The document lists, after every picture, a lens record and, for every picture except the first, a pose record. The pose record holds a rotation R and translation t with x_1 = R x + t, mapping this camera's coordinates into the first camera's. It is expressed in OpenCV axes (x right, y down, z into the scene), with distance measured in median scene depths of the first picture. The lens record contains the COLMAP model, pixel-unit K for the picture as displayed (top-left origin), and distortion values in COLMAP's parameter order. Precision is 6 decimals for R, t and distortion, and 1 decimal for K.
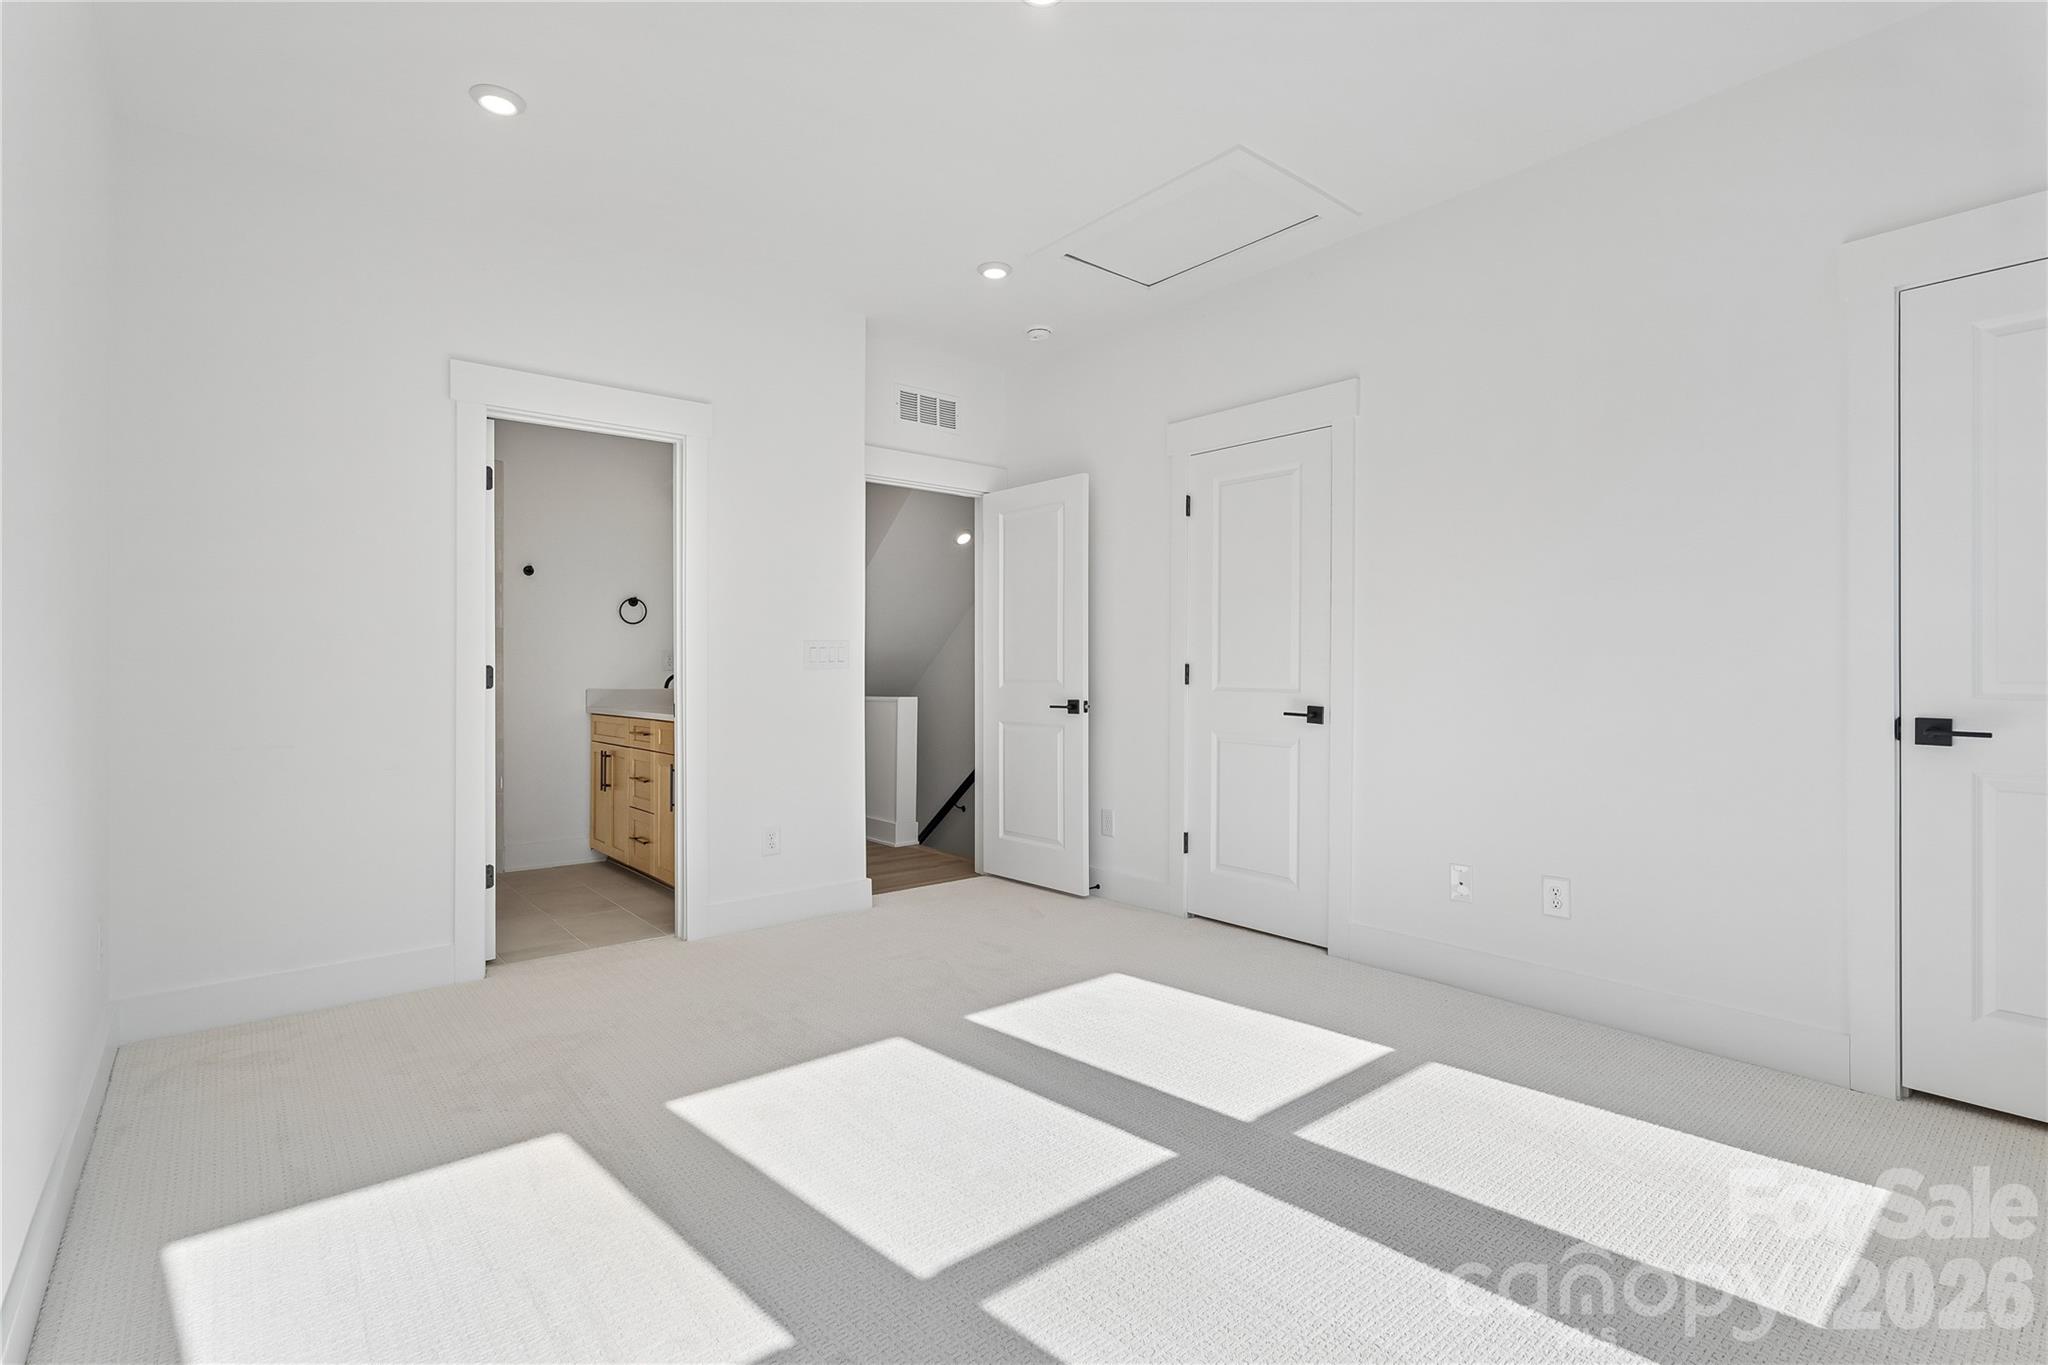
lens RADIAL K [[950.9, 0, 1028.8], [0, 950.9, 677.9], [0, 0, 1]] dist [0.003265, 0.000498]
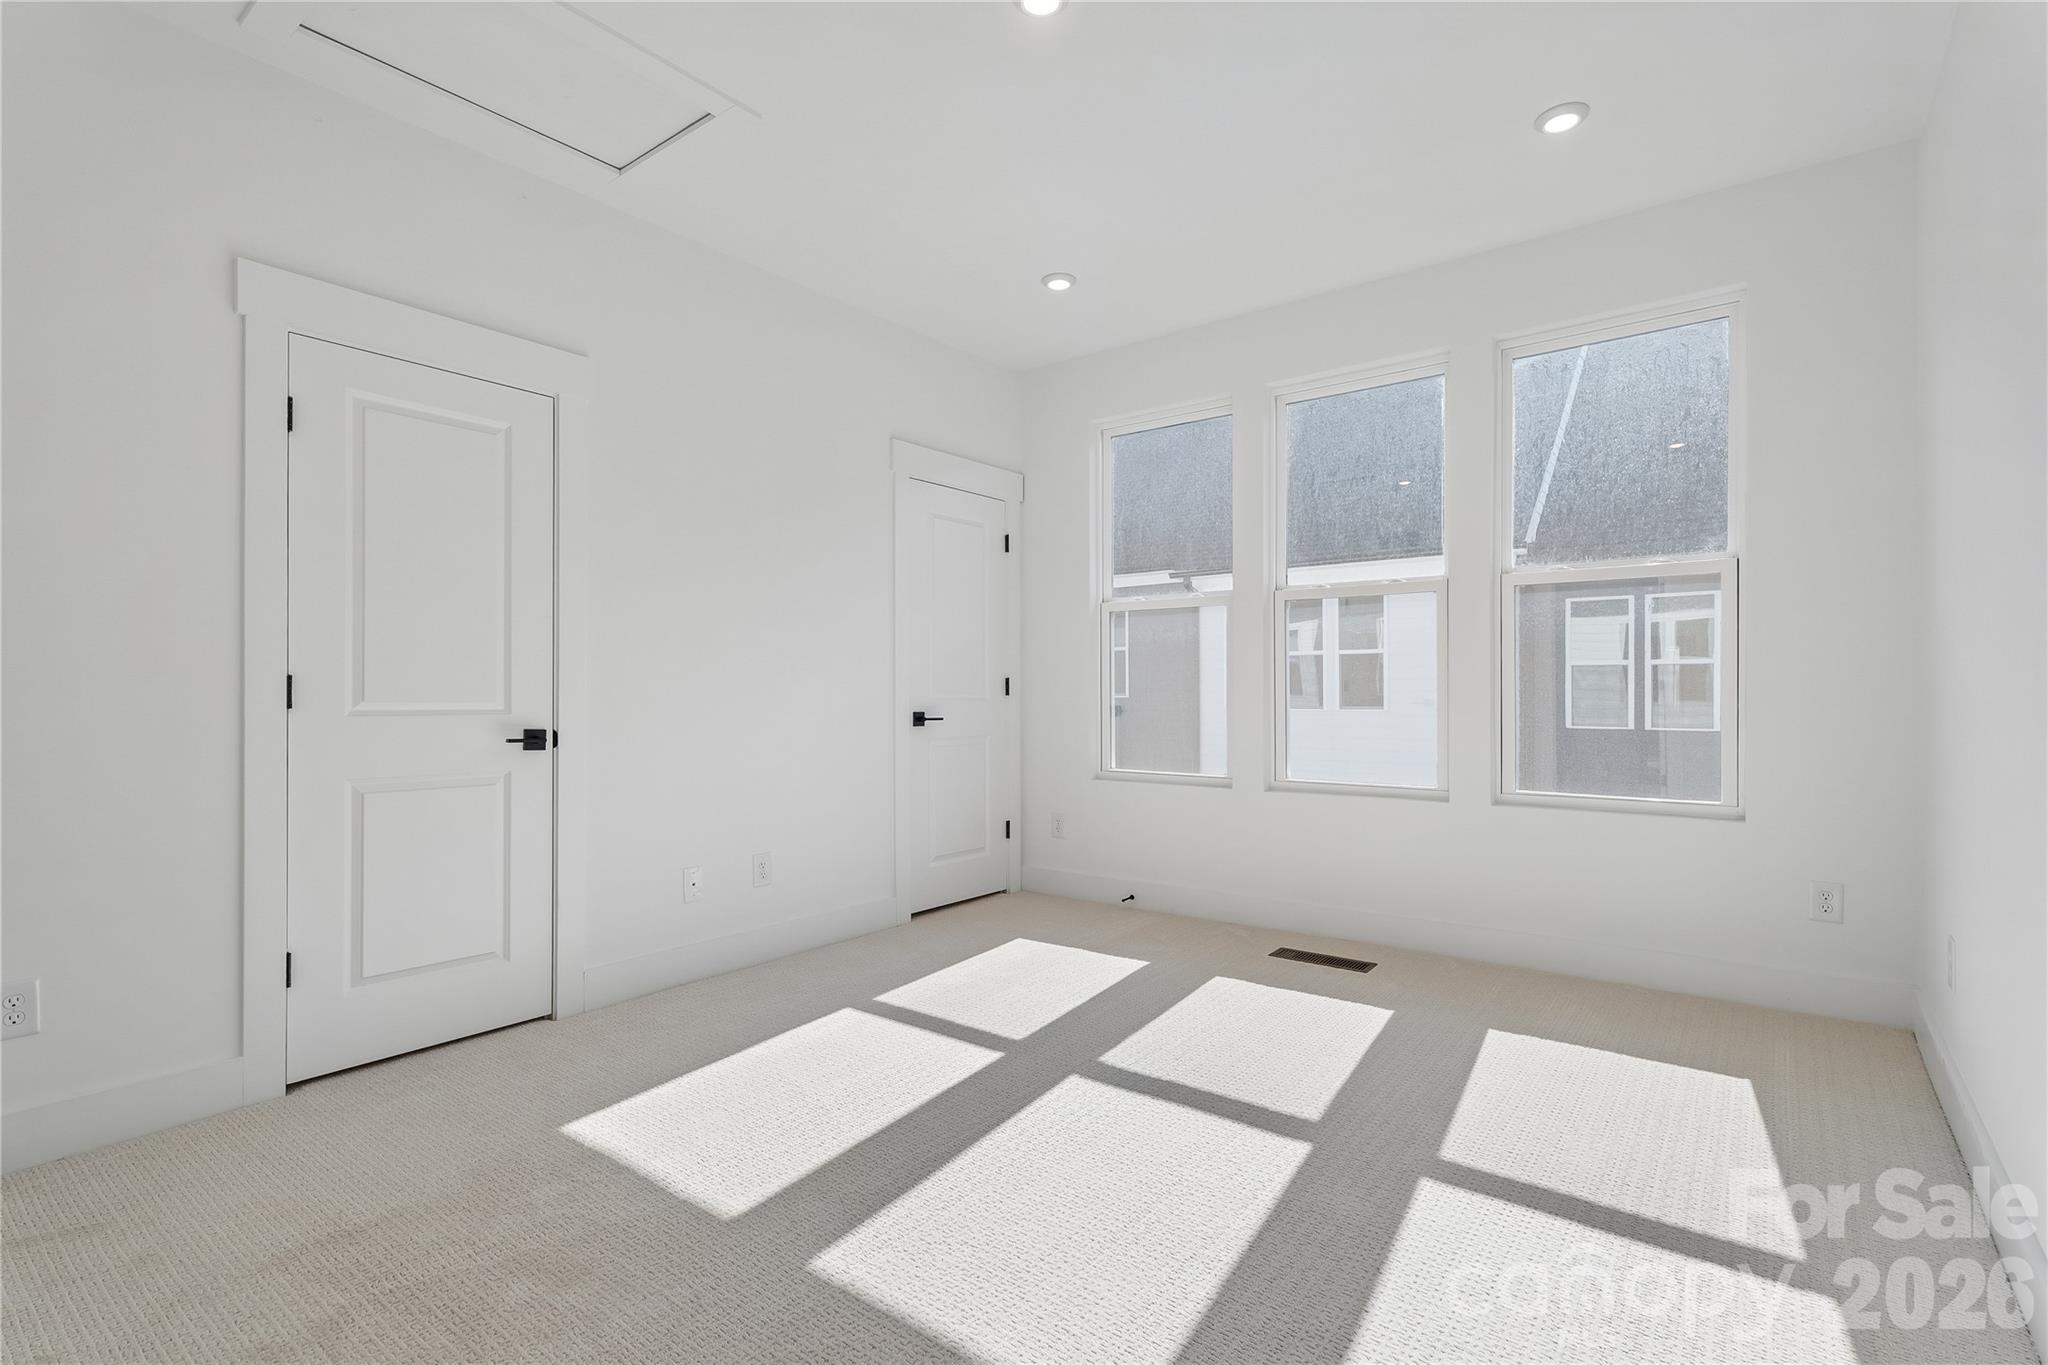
lens RADIAL K [[950.9, 0, 1017.5], [0, 950.9, 694.0], [0, 0, 1]] dist [0.003265, 0.000498]
pose [[-0.205266, -0.000699, 0.978706, -0.635208], [0.011586, 0.999928, 0.003144, 0.001673], [-0.978638, 0.011985, -0.205243, 0.808576]]
